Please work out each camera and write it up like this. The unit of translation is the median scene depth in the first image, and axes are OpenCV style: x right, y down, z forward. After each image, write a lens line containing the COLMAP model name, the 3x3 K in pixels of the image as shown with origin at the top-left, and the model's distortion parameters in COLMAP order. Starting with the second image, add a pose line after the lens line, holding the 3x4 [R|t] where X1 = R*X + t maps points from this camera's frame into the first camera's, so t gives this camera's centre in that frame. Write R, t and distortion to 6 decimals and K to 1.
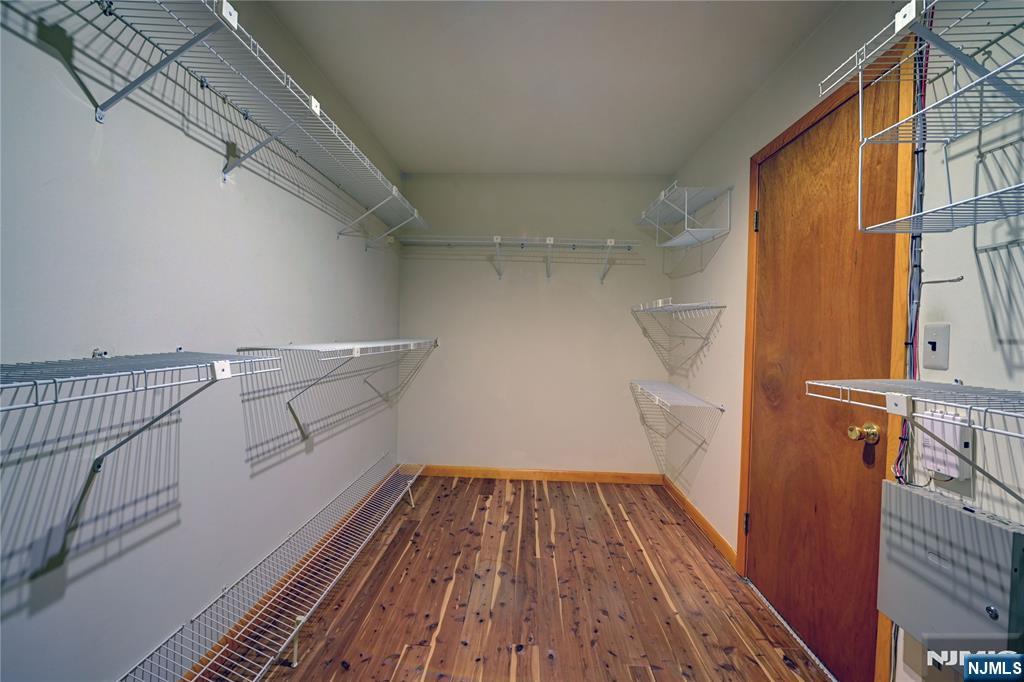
lens RADIAL K [[402.6, 0, 515.0], [0, 402.6, 333.5], [0, 0, 1]] dist [-0.010685, -0.001153]
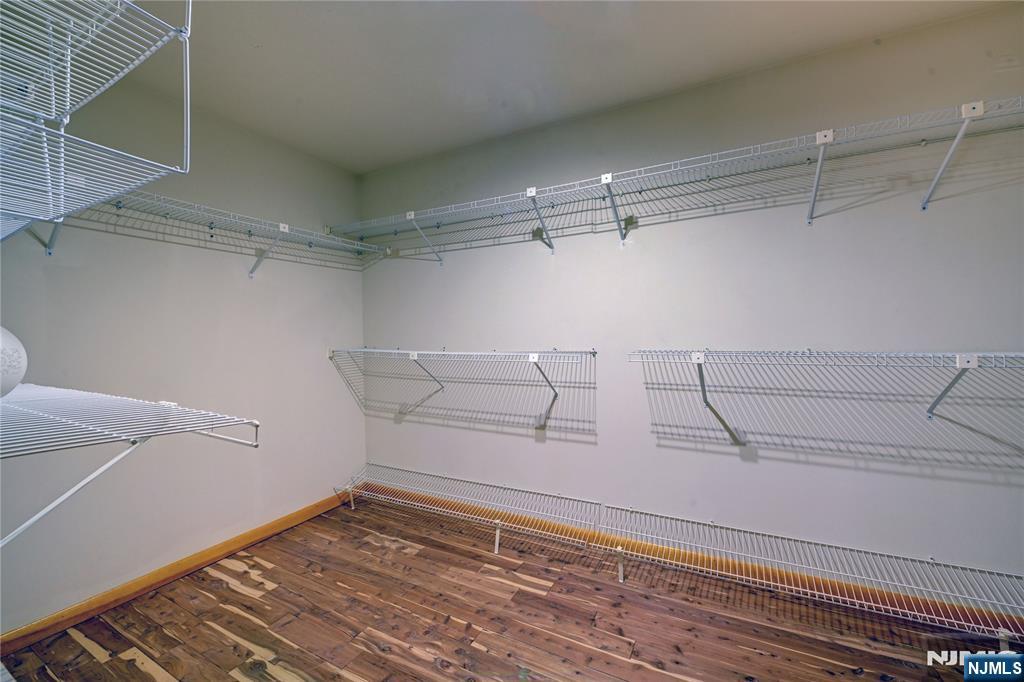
lens RADIAL K [[402.6, 0, 515.1], [0, 402.6, 336.4], [0, 0, 1]] dist [-0.010685, -0.001153]
pose [[-0.421265, -0.026030, -0.906564, 0.804746], [-0.002736, 0.999620, -0.027430, 0.025602], [0.906933, -0.009075, -0.421177, 1.156785]]
